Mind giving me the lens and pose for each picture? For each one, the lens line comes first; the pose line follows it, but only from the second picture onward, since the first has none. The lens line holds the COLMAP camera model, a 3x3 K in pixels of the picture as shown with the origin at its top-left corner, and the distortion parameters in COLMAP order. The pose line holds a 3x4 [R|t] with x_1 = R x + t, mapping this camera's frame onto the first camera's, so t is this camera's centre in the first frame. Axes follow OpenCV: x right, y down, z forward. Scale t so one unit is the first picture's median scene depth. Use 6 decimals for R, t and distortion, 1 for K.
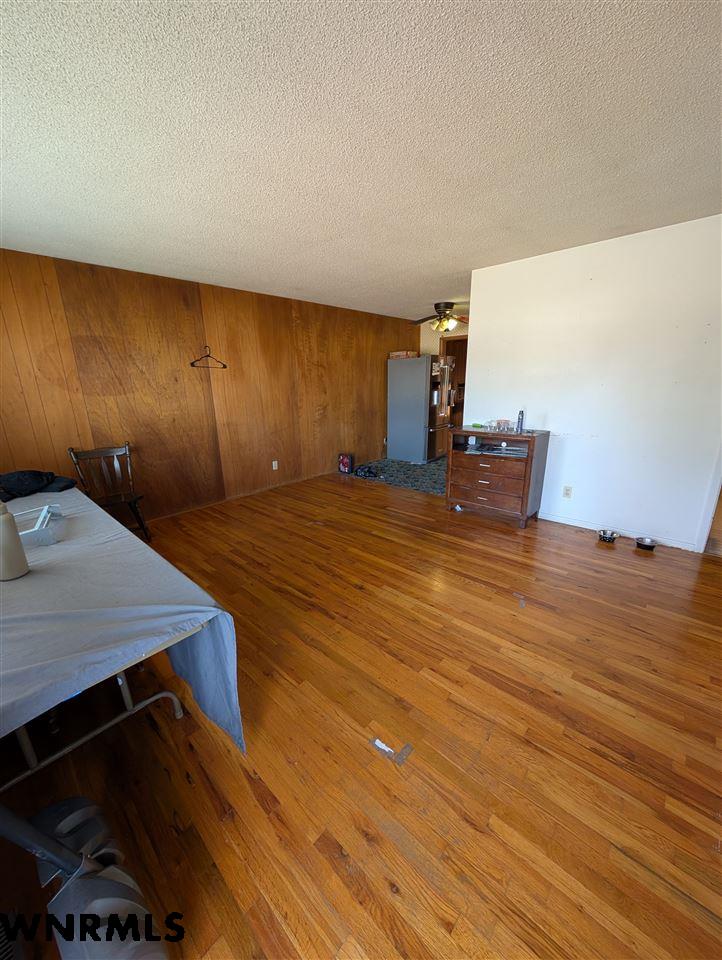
lens RADIAL K [[363.5, 0, 361.0], [0, 363.5, 480.0], [0, 0, 1]] dist [0.001158, 0.000152]
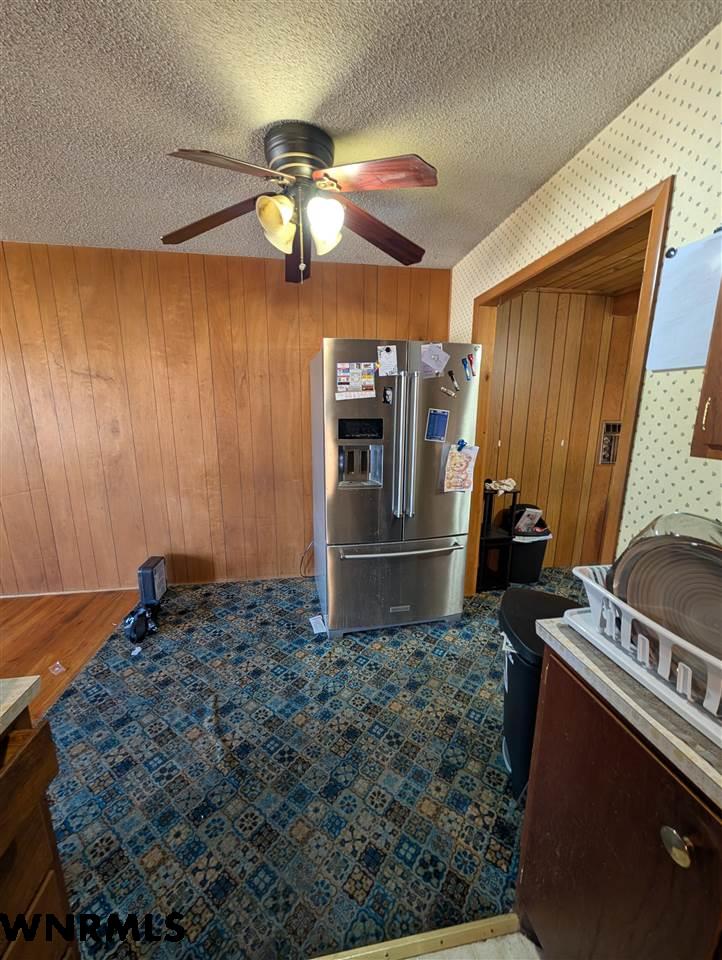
lens RADIAL K [[363.5, 0, 361.0], [0, 363.5, 480.0], [0, 0, 1]] dist [0.001158, 0.000152]
pose [[0.781908, 0.147101, -0.605789, 0.419967], [-0.184018, 0.982922, 0.001161, -0.215650], [0.595615, 0.110568, 0.795624, 0.742407]]
